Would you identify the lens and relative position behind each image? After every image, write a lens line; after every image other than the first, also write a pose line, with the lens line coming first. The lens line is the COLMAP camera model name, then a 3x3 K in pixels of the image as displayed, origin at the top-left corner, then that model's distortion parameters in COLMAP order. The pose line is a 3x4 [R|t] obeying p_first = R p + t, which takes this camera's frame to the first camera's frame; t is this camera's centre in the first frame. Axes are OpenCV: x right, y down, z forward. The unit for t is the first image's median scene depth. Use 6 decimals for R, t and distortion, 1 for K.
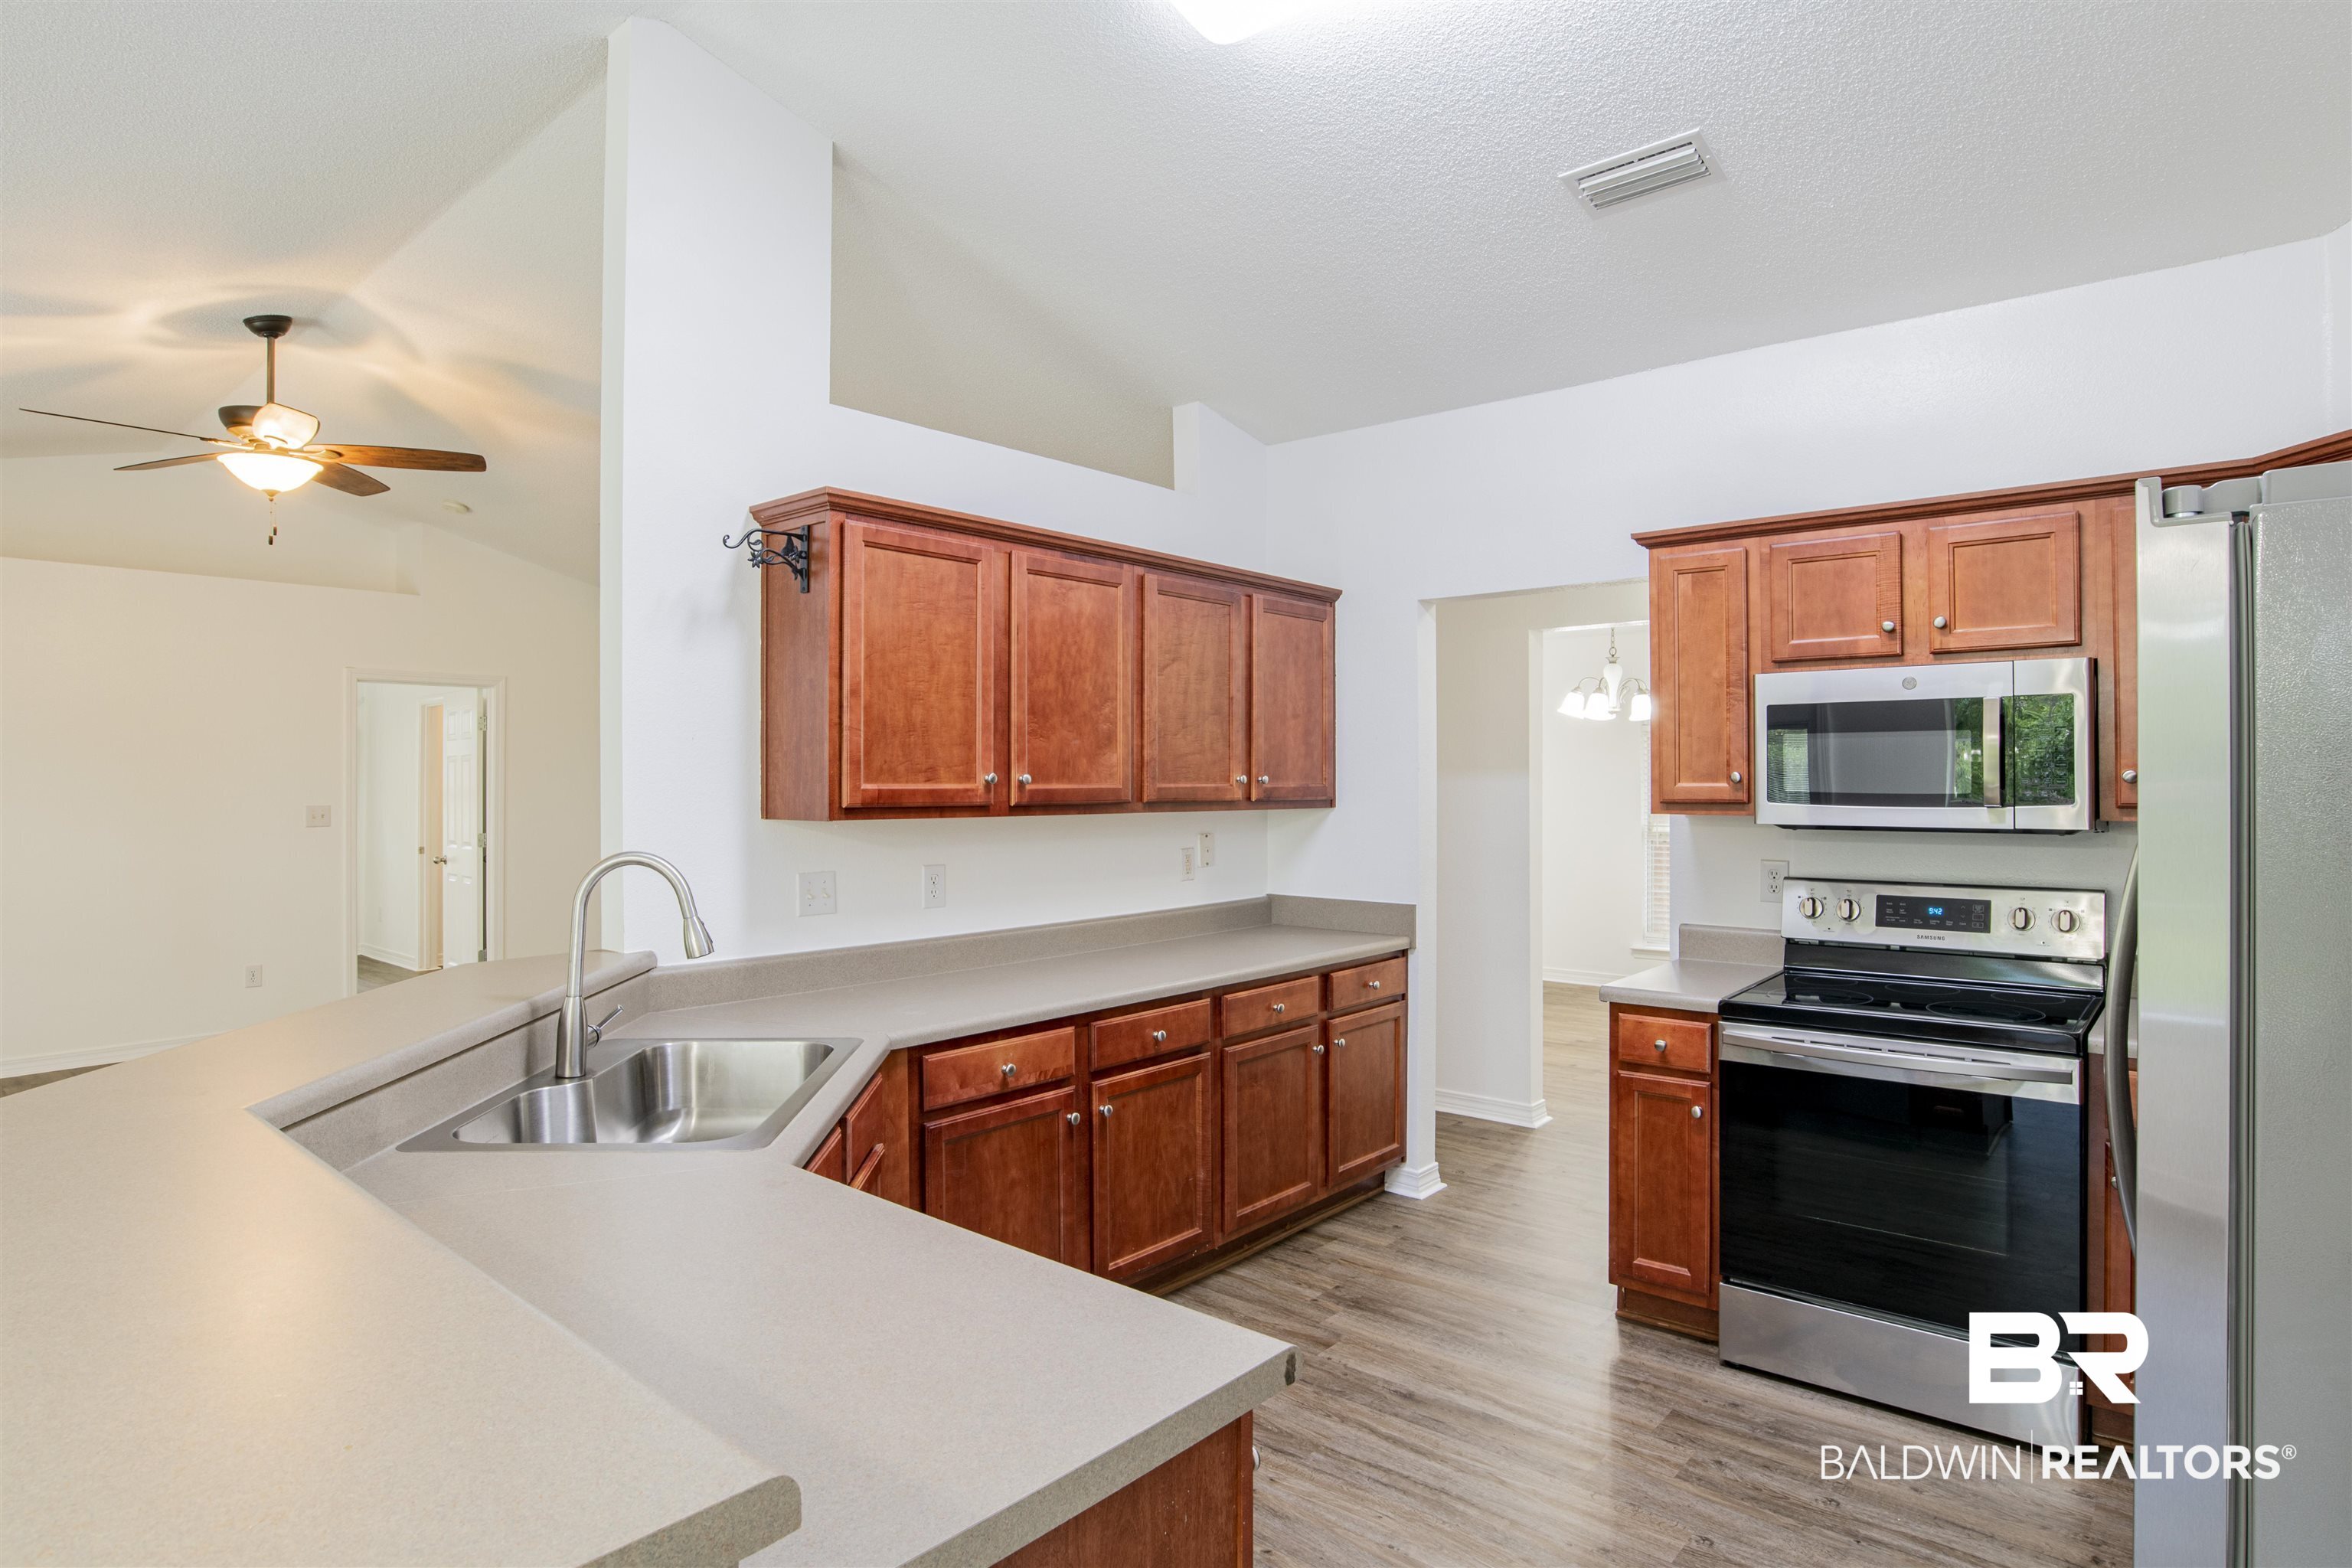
lens RADIAL K [[1274.7, 0, 1154.7], [0, 1274.7, 776.9], [0, 0, 1]] dist [-0.035703, 0.001941]
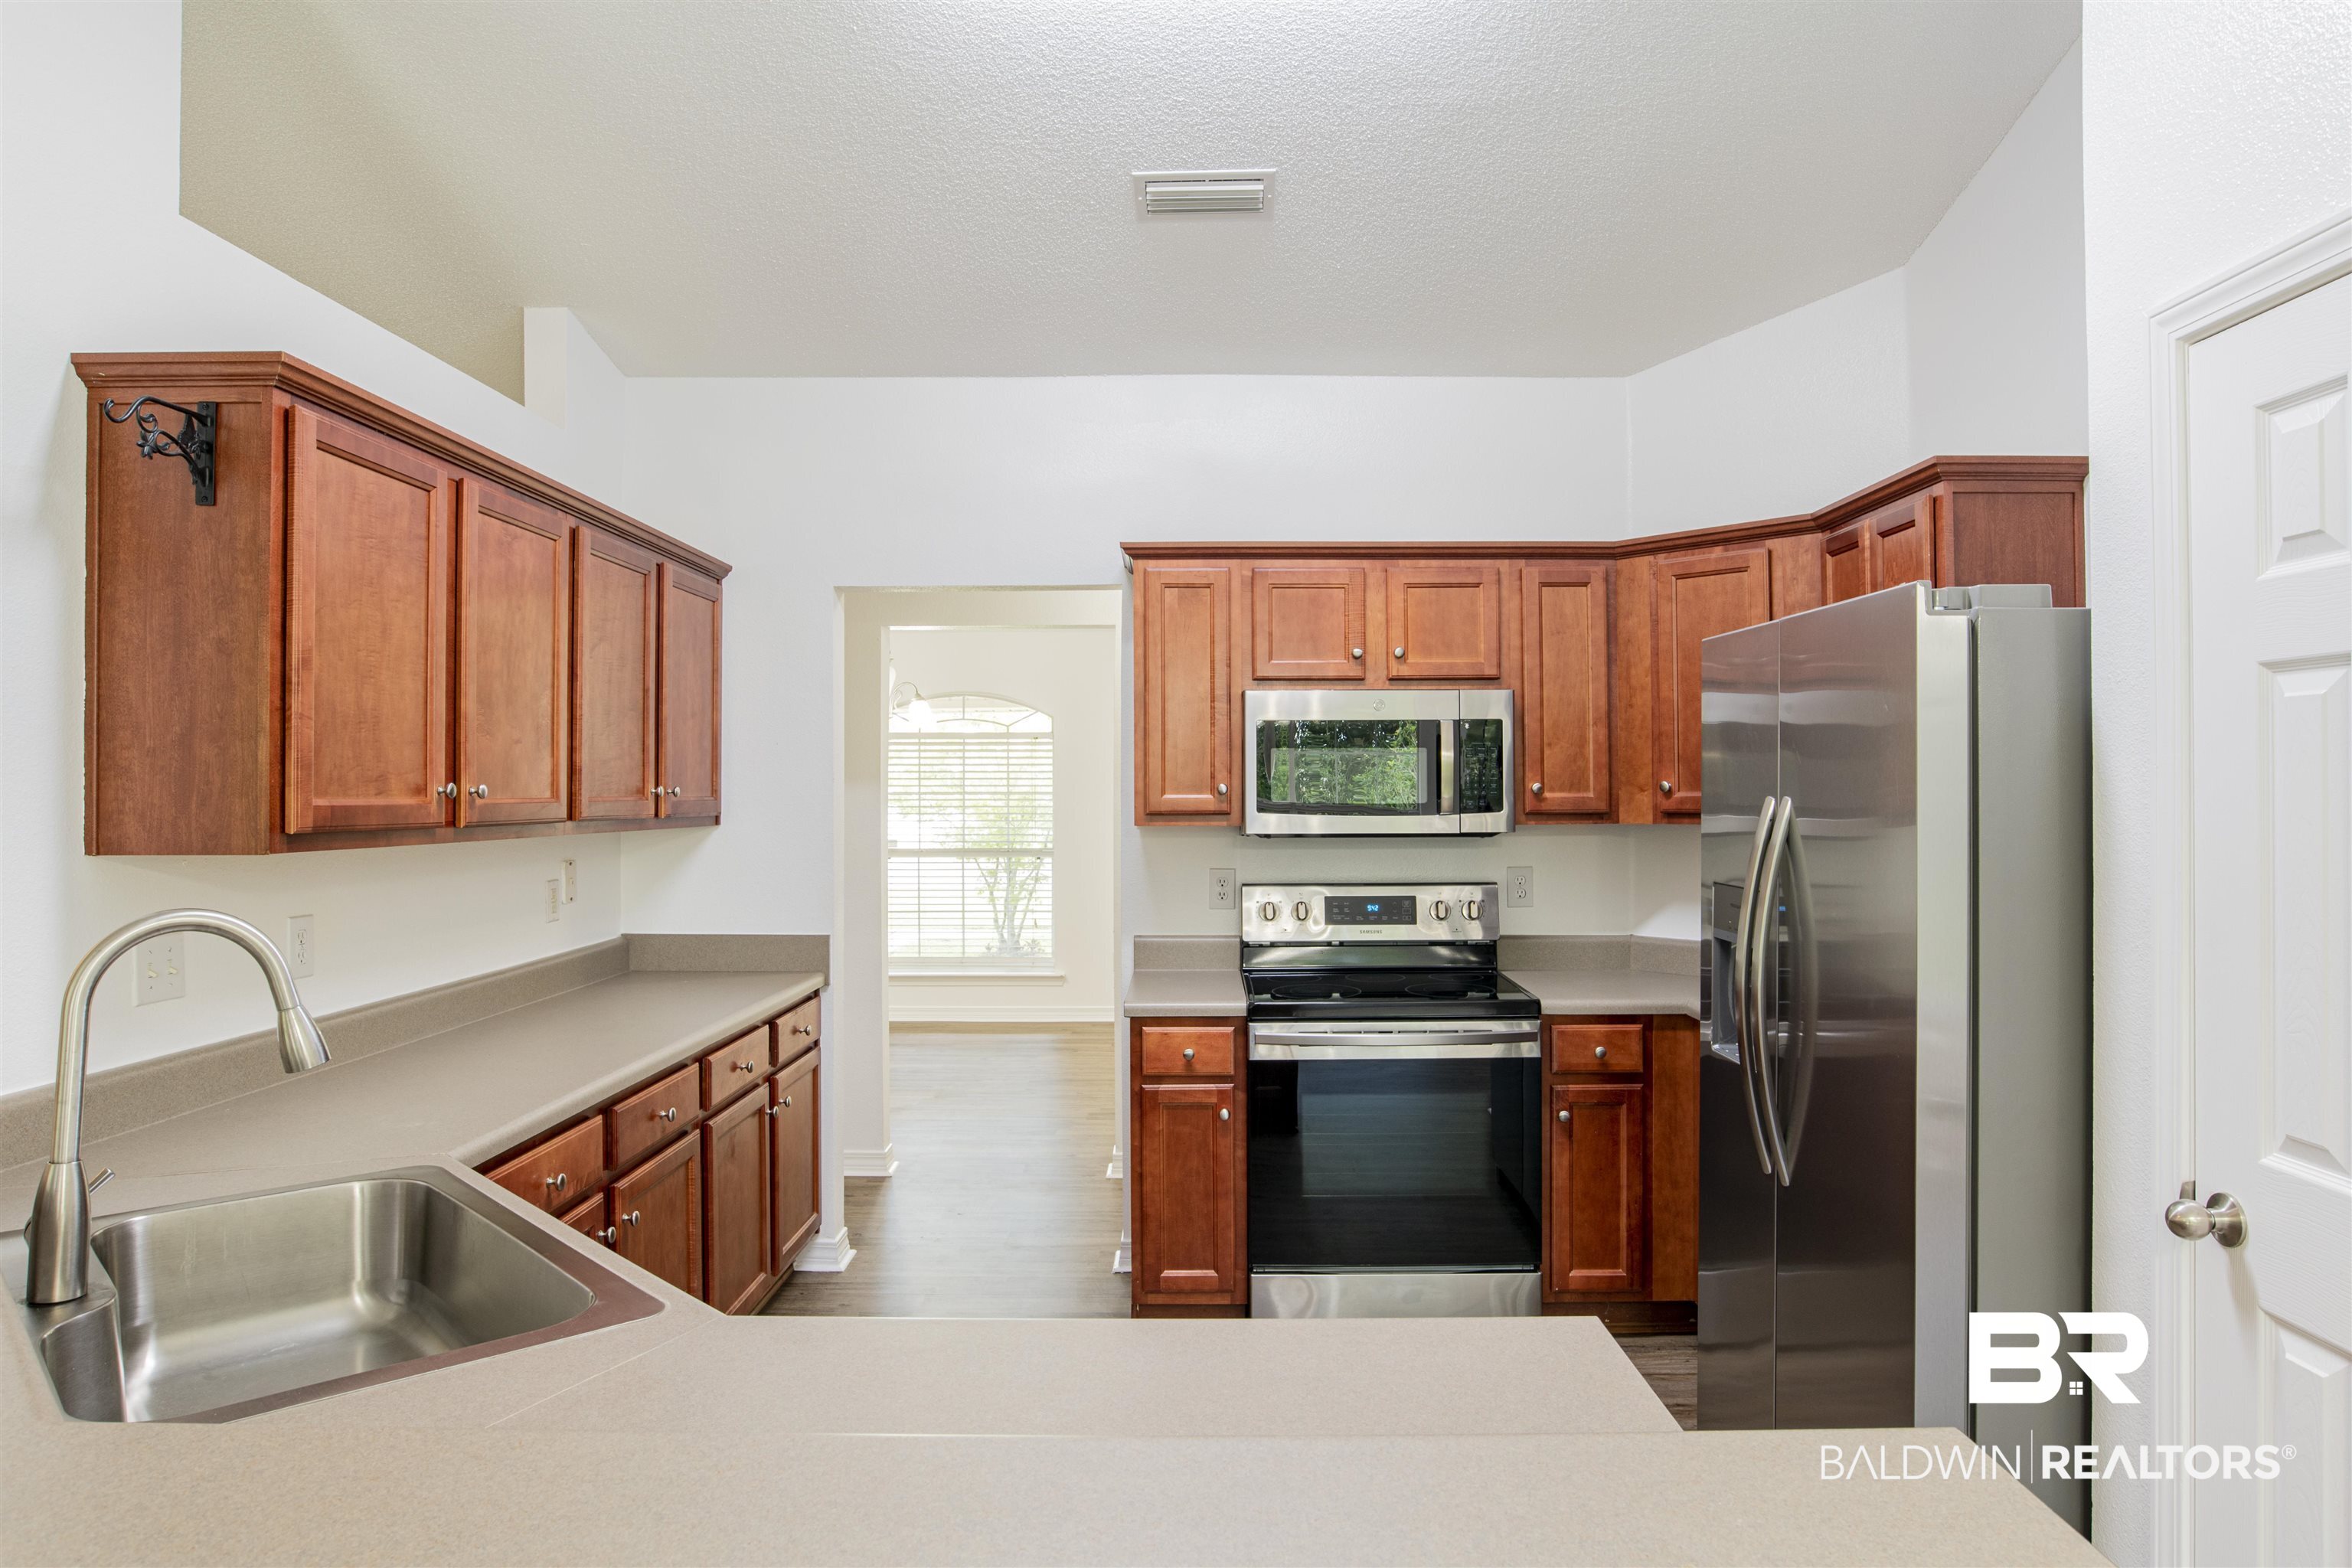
lens RADIAL K [[1483.2, 0, 1158.0], [0, 1483.2, 783.7], [0, 0, 1]] dist [-0.047514, 0.018053]
pose [[0.763080, 0.002441, 0.646300, -0.376202], [0.000342, 0.999991, -0.004181, 0.001085], [-0.646304, 0.003412, 0.763072, 0.110430]]
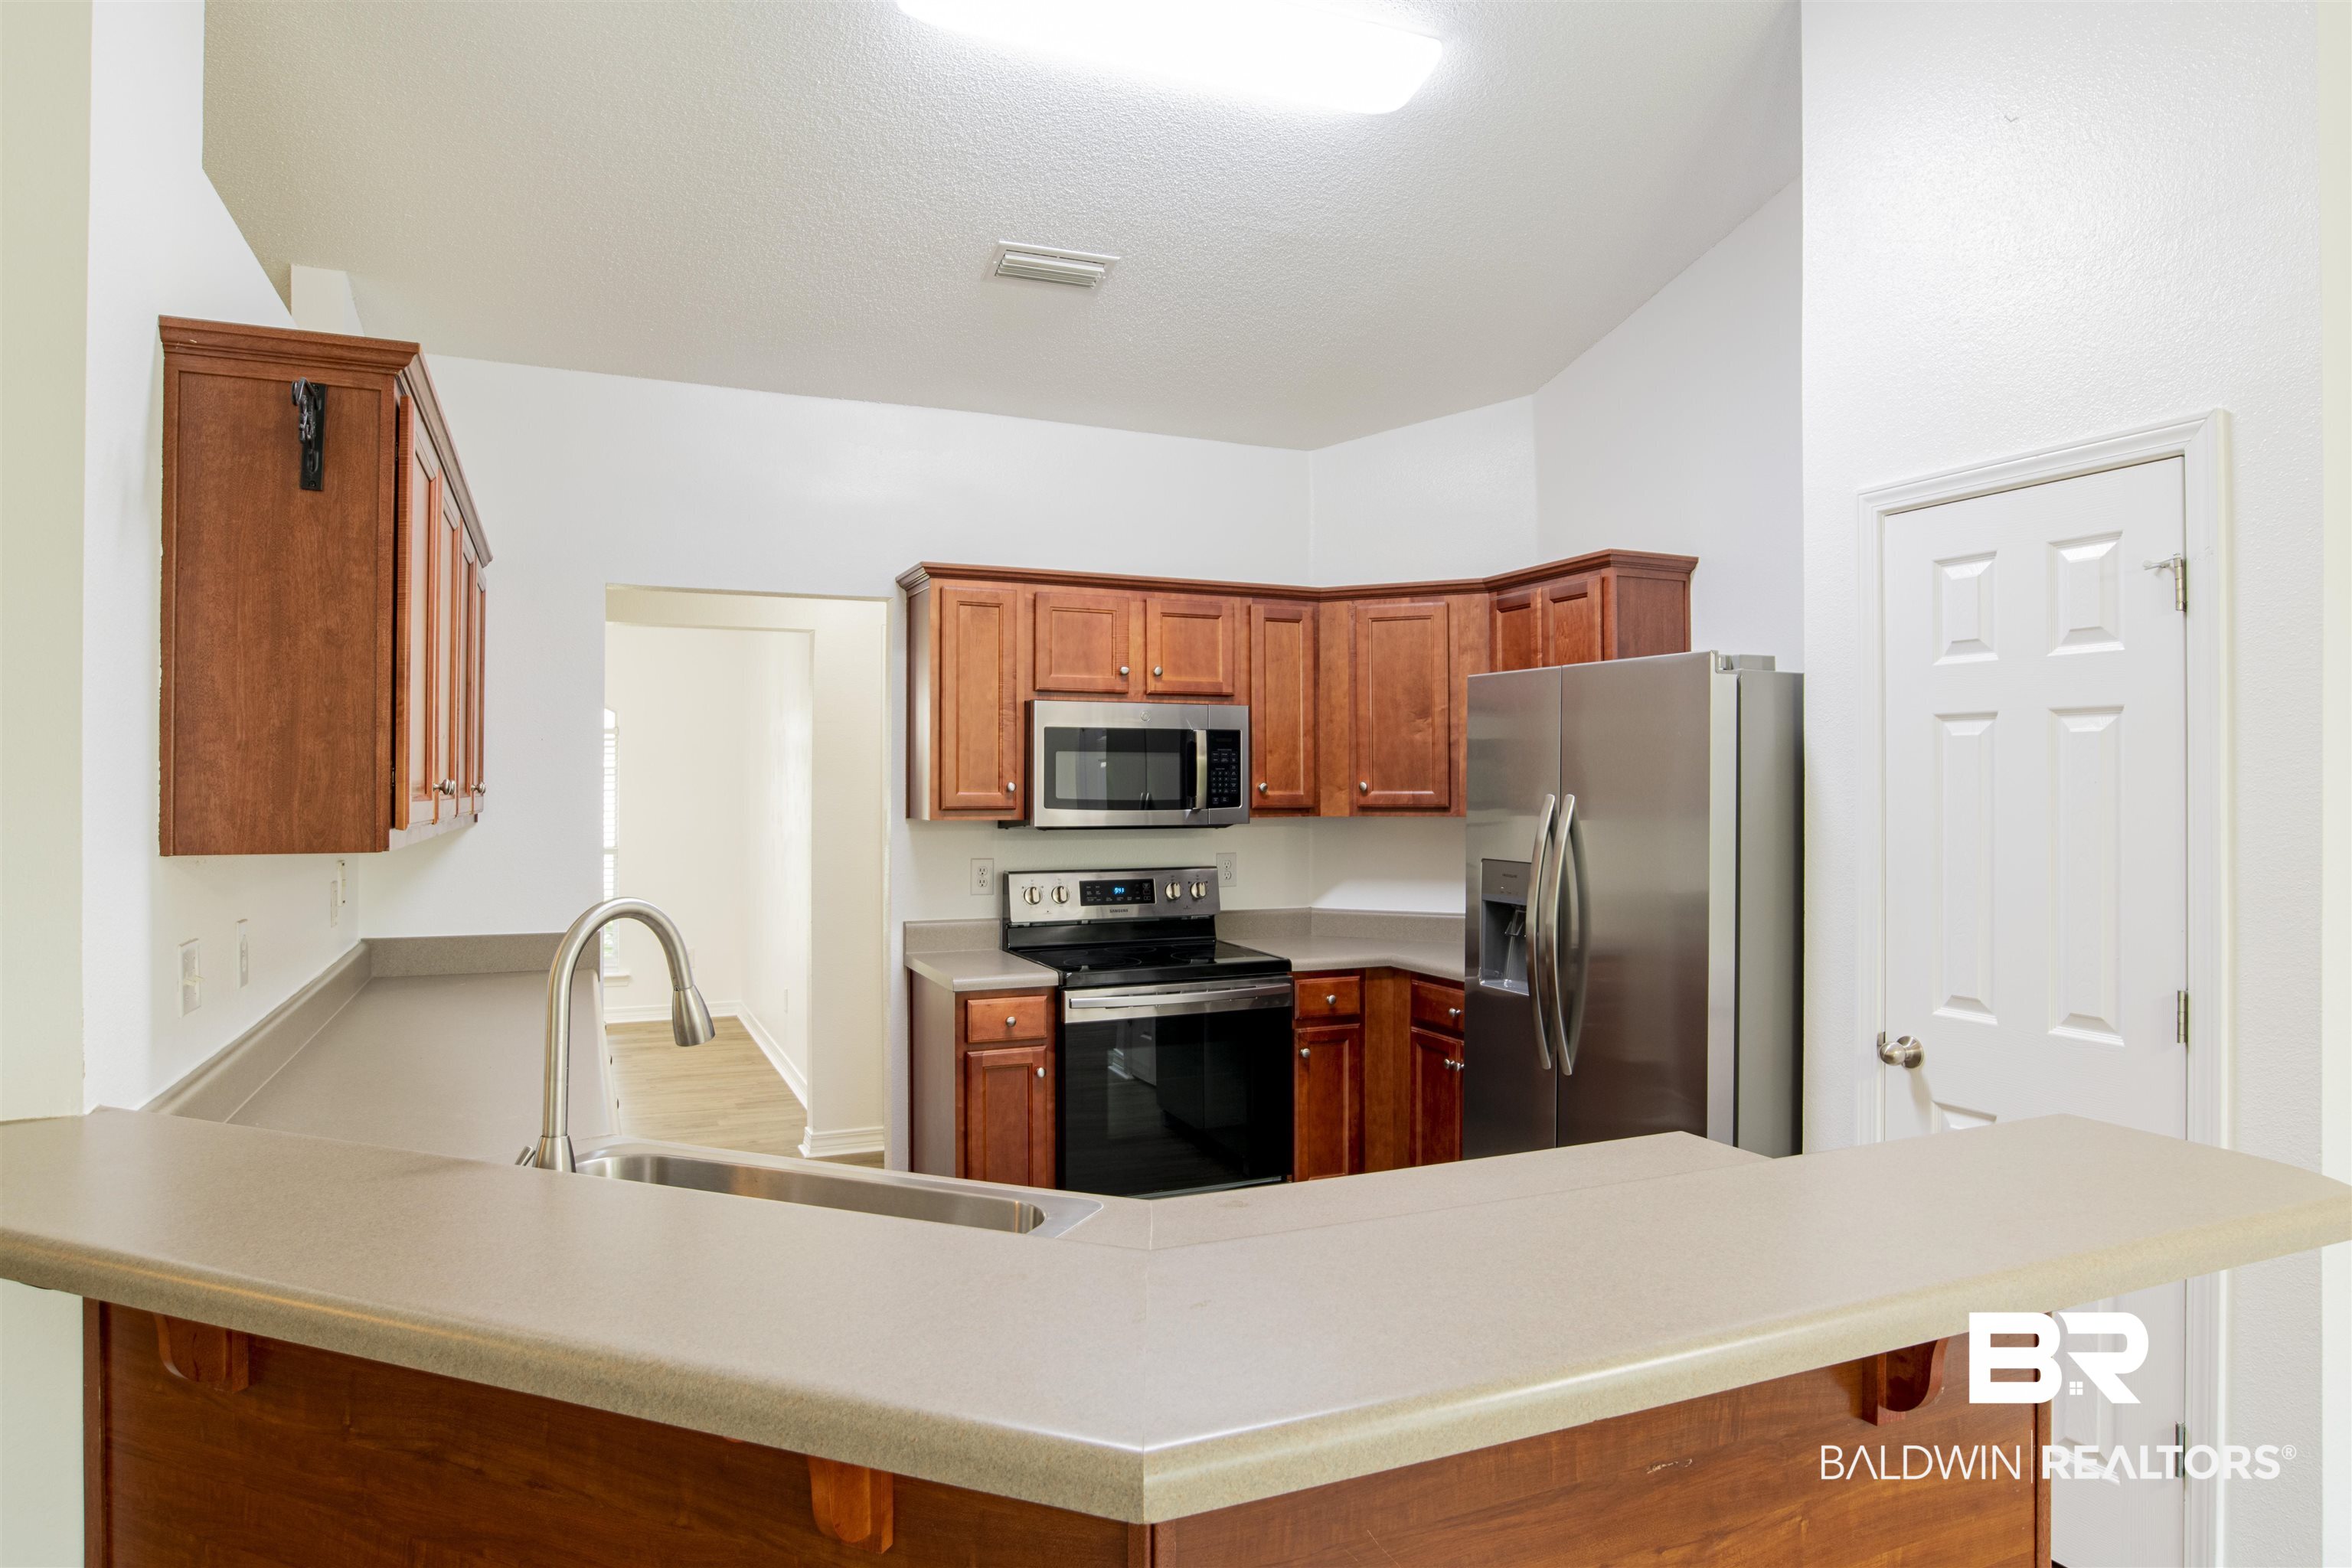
lens RADIAL K [[1483.2, 0, 1162.6], [0, 1483.2, 783.7], [0, 0, 1]] dist [-0.047514, 0.018053]
pose [[0.420565, 0.003967, 0.907254, -0.740009], [-0.002789, 0.999991, -0.003080, 0.001067], [-0.907258, -0.001235, 0.420572, 0.307951]]
